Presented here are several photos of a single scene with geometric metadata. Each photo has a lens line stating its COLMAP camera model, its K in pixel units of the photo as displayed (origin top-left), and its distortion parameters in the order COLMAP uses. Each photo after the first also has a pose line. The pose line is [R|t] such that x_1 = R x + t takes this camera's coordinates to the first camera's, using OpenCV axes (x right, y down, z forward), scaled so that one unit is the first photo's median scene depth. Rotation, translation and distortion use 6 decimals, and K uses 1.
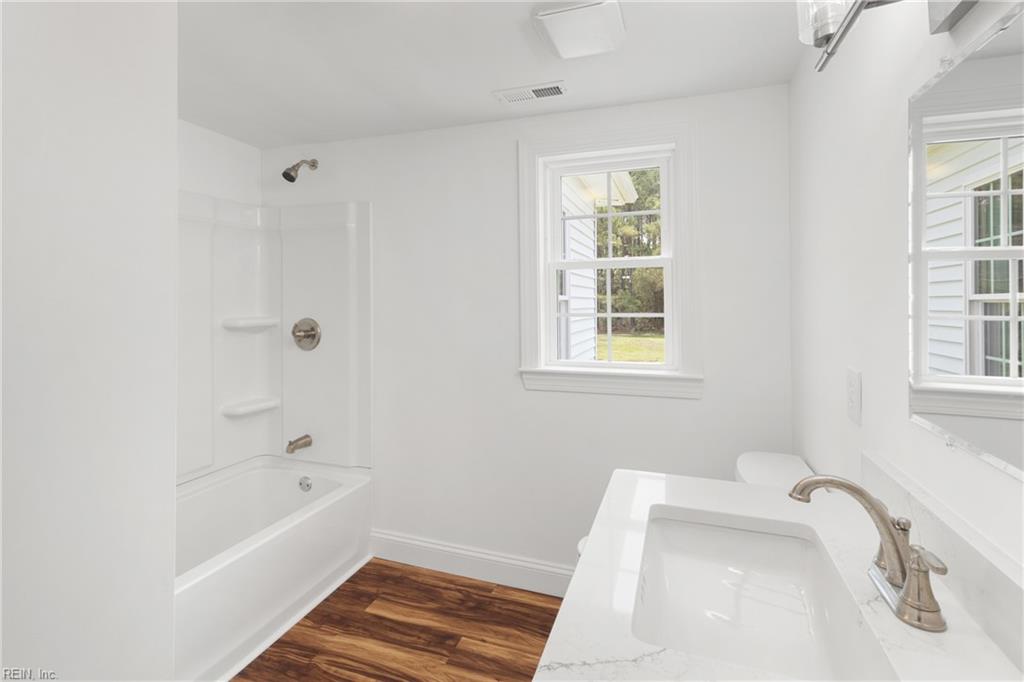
lens RADIAL K [[477.5, 0, 518.0], [0, 477.5, 285.9], [0, 0, 1]] dist [0.004378, -0.000554]
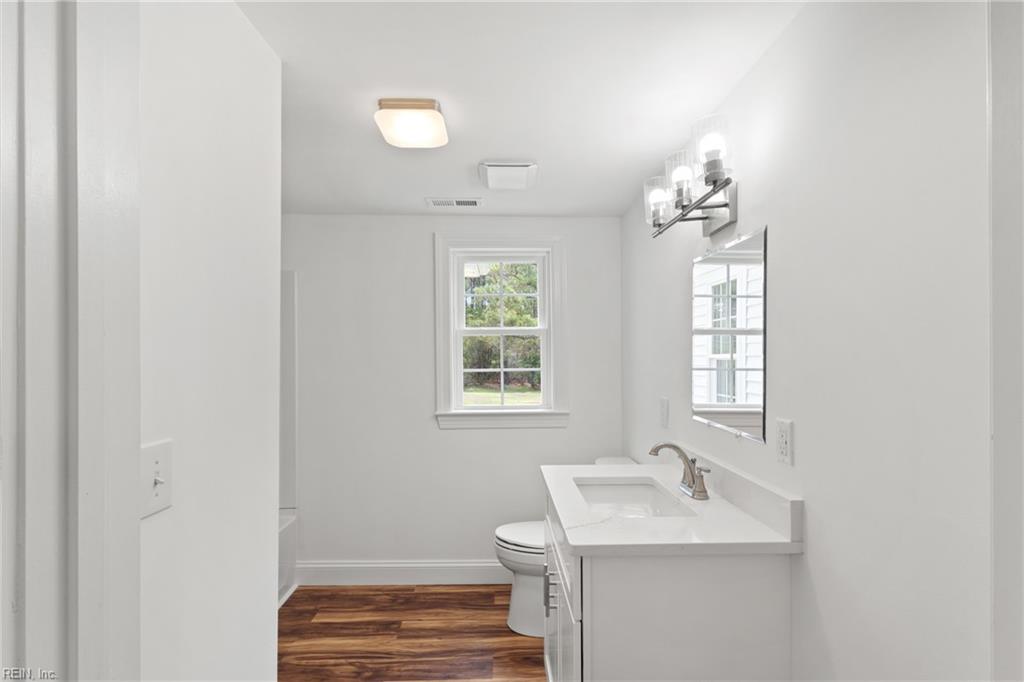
lens RADIAL K [[477.5, 0, 512.7], [0, 477.5, 340.7], [0, 0, 1]] dist [0.004378, -0.000554]
pose [[0.931129, 0.012240, 0.364484, -0.288652], [-0.010619, 0.999923, -0.006451, -0.013719], [-0.364535, 0.002136, 0.931187, -0.278191]]
